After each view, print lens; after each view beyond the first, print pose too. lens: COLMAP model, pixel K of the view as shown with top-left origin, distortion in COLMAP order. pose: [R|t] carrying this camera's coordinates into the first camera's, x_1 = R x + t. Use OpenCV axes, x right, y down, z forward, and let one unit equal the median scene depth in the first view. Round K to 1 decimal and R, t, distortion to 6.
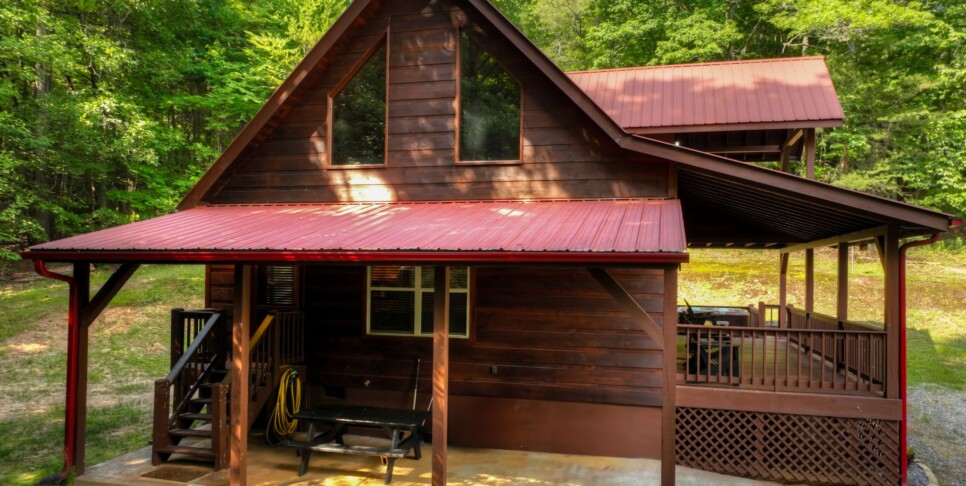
lens RADIAL K [[630.4, 0, 483.0], [0, 630.4, 243.0], [0, 0, 1]] dist [-0.000701, -0.000439]
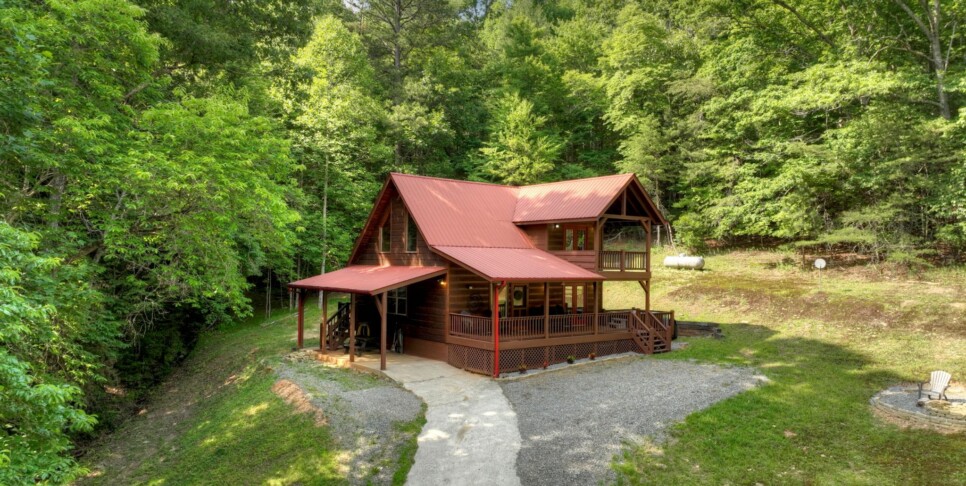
lens RADIAL K [[656.5, 0, 481.9], [0, 656.5, 233.1], [0, 0, 1]] dist [0.000126, -0.000583]
pose [[0.785491, -0.028638, -0.618210, 2.049641], [0.009629, 0.999373, -0.034060, -0.111808], [0.618798, 0.020801, 0.785275, -1.084191]]
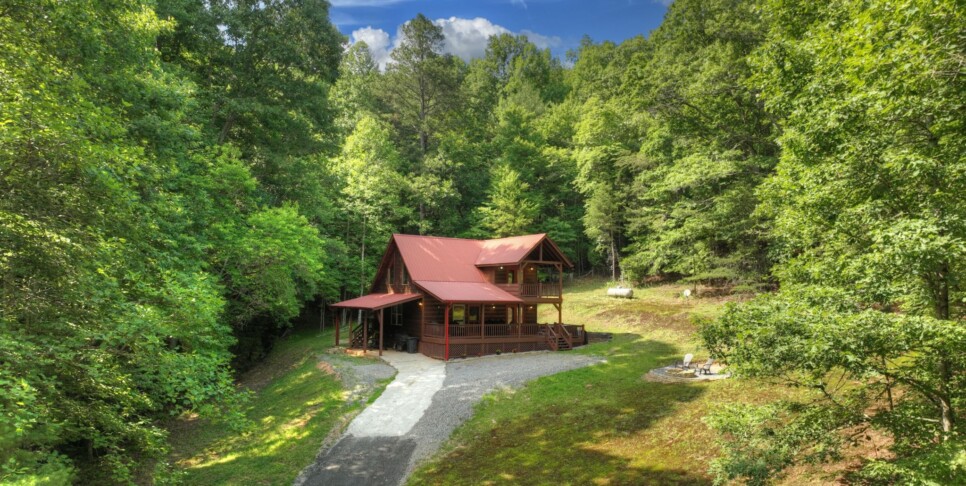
lens RADIAL K [[630.4, 0, 483.0], [0, 630.4, 243.0], [0, 0, 1]] dist [-0.000701, -0.000439]
pose [[0.726143, -0.057813, -0.685109, 3.409638], [0.009092, 0.997179, -0.074510, -0.088144], [0.687483, 0.047876, 0.724620, -1.804966]]
